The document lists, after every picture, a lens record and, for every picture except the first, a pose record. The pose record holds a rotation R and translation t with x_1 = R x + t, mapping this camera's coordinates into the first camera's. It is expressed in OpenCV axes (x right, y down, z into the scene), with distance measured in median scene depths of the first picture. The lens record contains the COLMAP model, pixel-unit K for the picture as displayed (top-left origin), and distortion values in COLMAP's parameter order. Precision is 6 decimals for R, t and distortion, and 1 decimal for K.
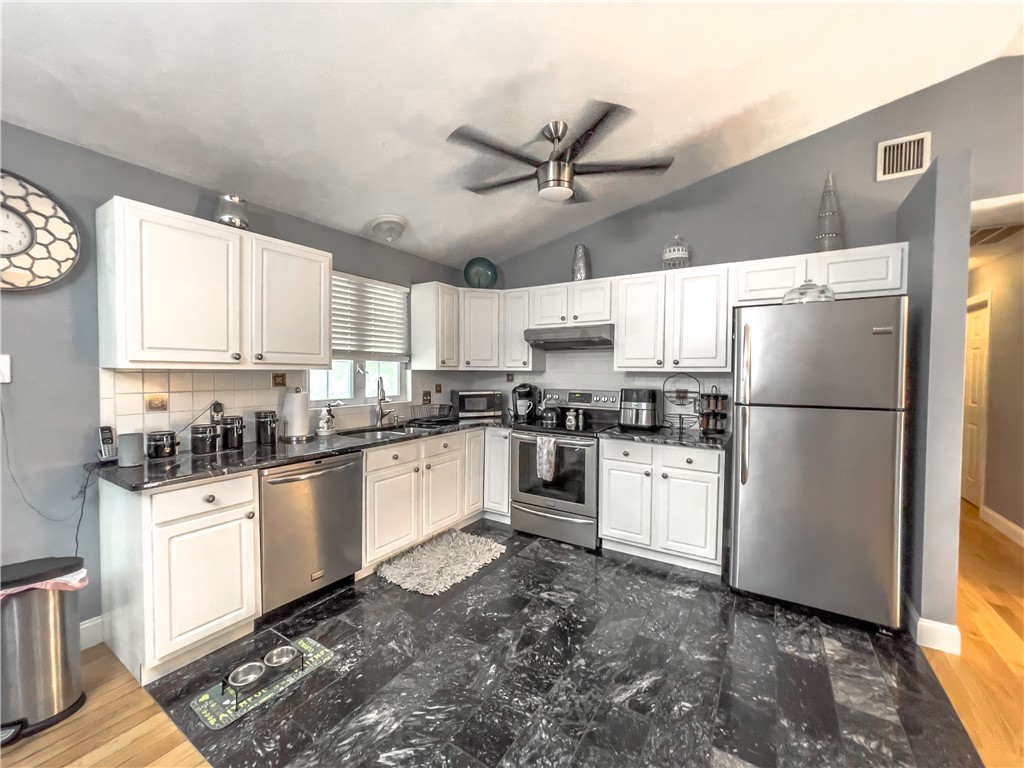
lens RADIAL K [[417.0, 0, 512.0], [0, 417.0, 384.0], [0, 0, 1]] dist [-0.000476, 0.000278]
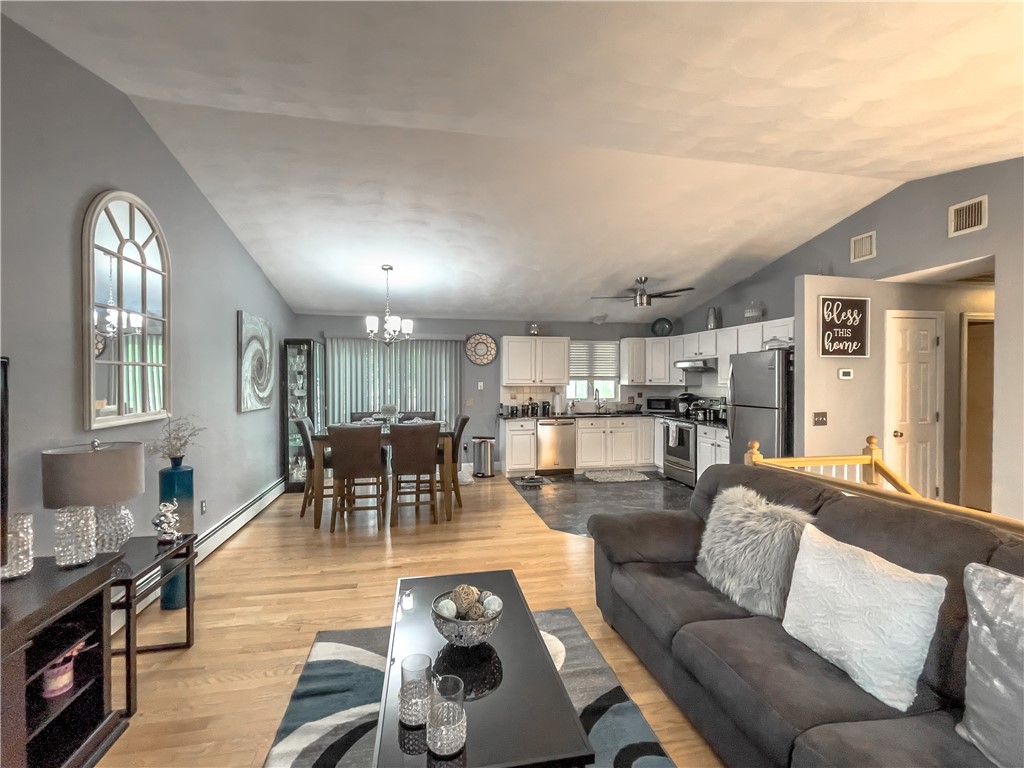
lens RADIAL K [[450.5, 0, 512.0], [0, 450.5, 384.0], [0, 0, 1]] dist [-0.015382, -0.000392]
pose [[0.691080, 0.001698, -0.722777, 1.220949], [-0.016568, 0.999772, -0.013494, -0.002575], [0.722589, 0.021301, 0.690950, -1.033458]]
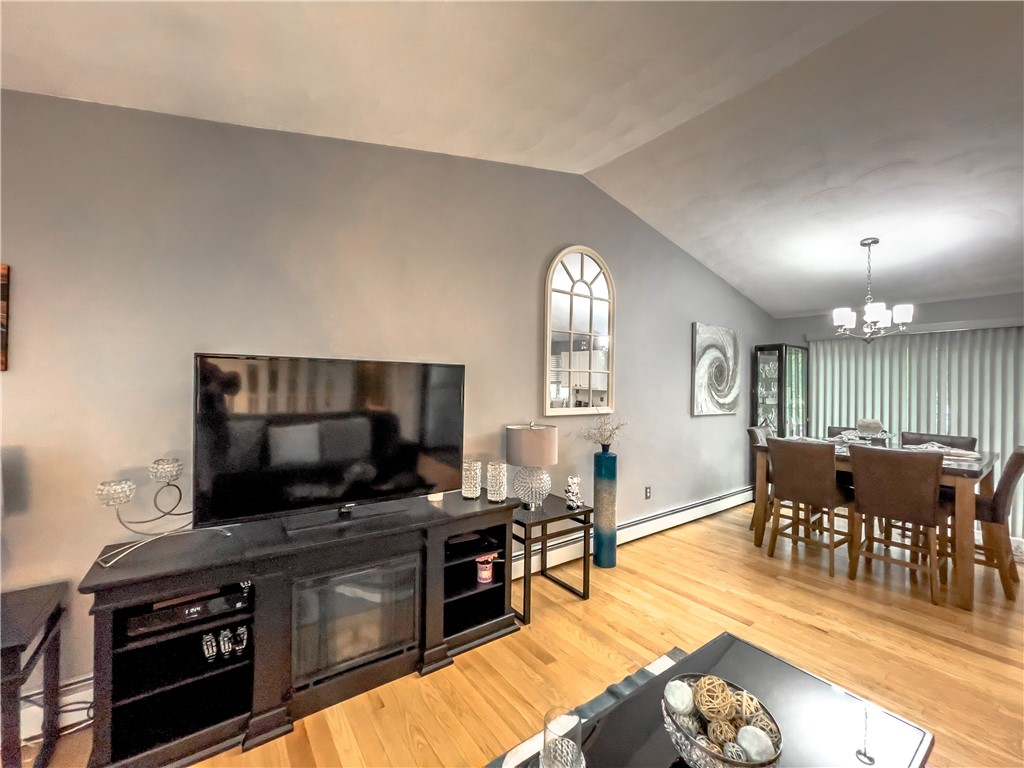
lens RADIAL K [[412.9, 0, 512.0], [0, 412.9, 384.0], [0, 0, 1]] dist [-0.002780, 0.000058]
pose [[-0.373399, -0.017732, -0.927501, 1.151742], [-0.042819, 0.999081, -0.001862, 0.004147], [0.926682, 0.039019, -0.373815, -0.674141]]
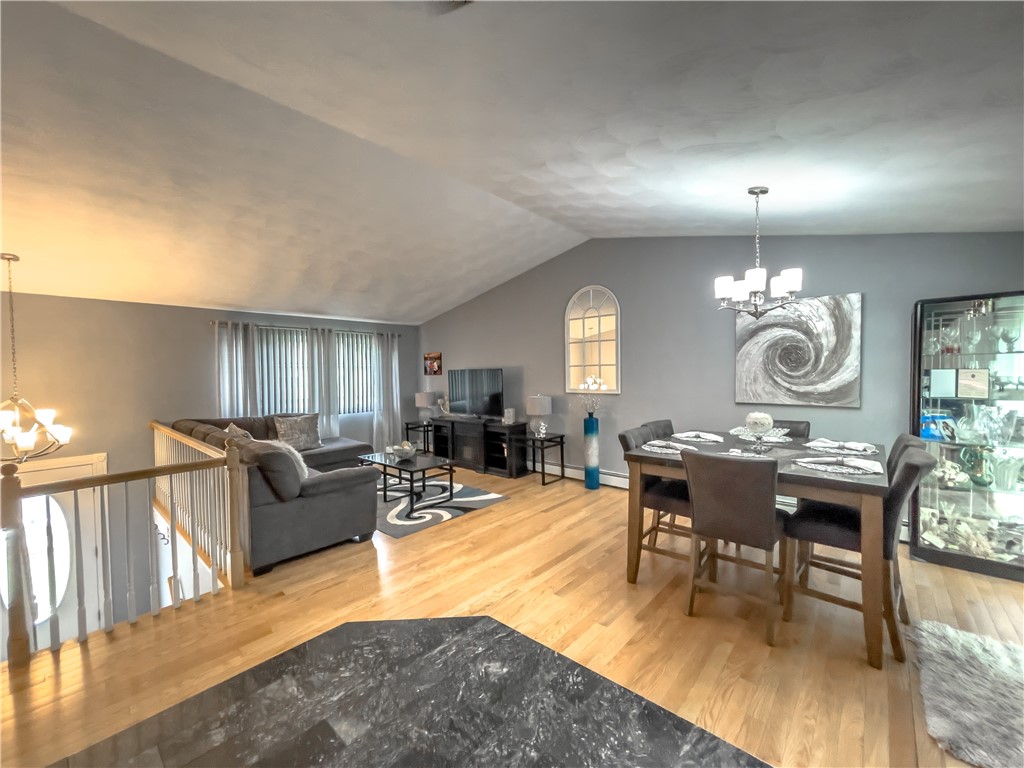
lens RADIAL K [[412.9, 0, 512.0], [0, 412.9, 384.0], [0, 0, 1]] dist [-0.002780, 0.000058]
pose [[-0.984973, 0.004562, 0.172649, -0.081505], [0.015302, 0.998025, 0.060924, -0.085760], [-0.172030, 0.062651, -0.983097, 1.094259]]
